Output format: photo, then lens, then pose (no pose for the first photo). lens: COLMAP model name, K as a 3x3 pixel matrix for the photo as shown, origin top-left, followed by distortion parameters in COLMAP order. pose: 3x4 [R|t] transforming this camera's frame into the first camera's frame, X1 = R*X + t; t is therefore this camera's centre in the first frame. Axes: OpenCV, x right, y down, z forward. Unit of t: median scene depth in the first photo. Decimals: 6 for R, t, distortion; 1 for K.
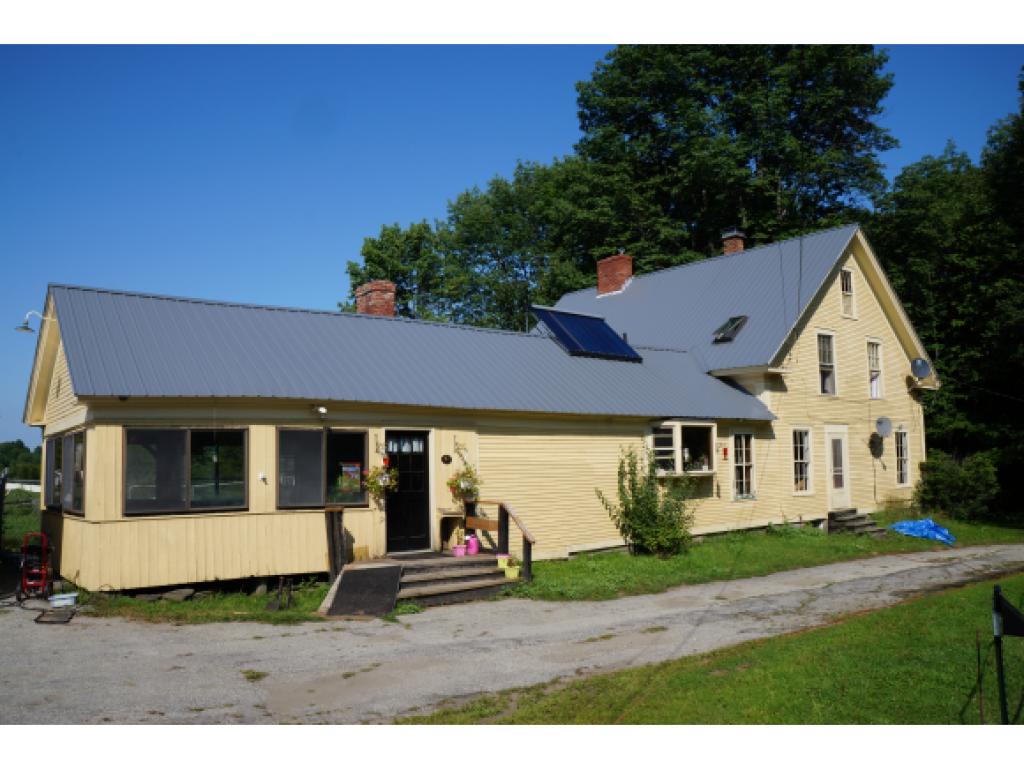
lens RADIAL K [[817.7, 0, 512.0], [0, 817.7, 384.5], [0, 0, 1]] dist [-0.195448, 0.142662]
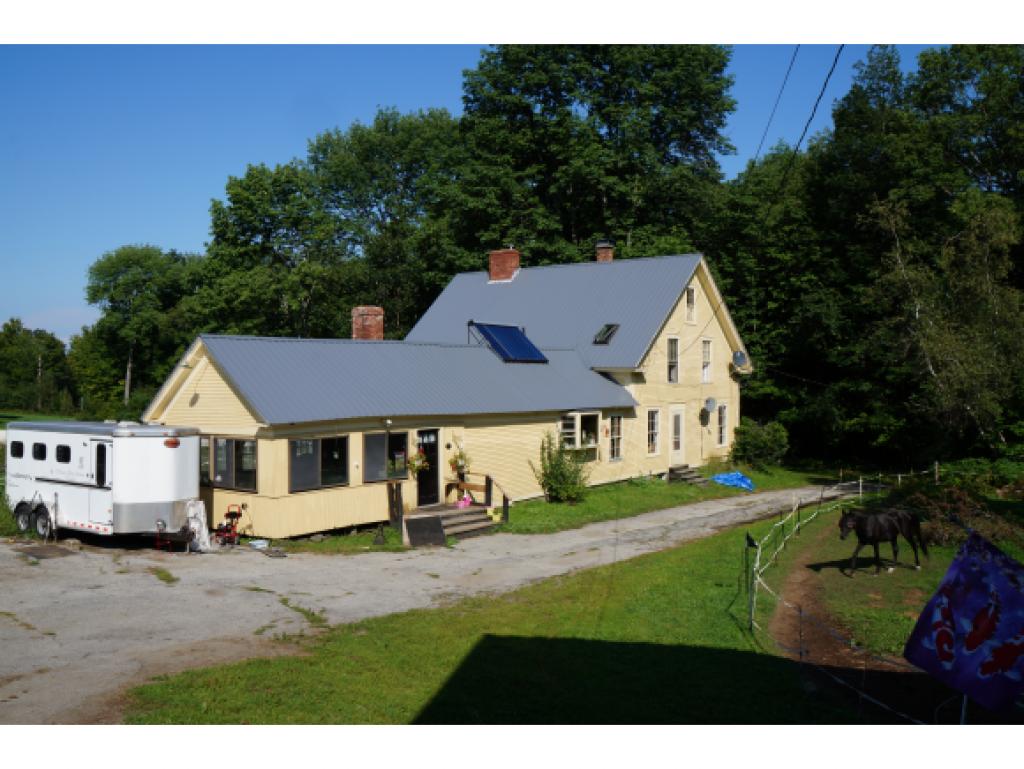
lens RADIAL K [[913.9, 0, 512.0], [0, 913.9, 384.5], [0, 0, 1]] dist [-0.182401, 0.001478]
pose [[0.973041, 0.014757, 0.230160, -0.258906], [-0.039723, 0.993761, 0.104221, -0.150956], [-0.227186, -0.110554, 0.967556, -0.504268]]
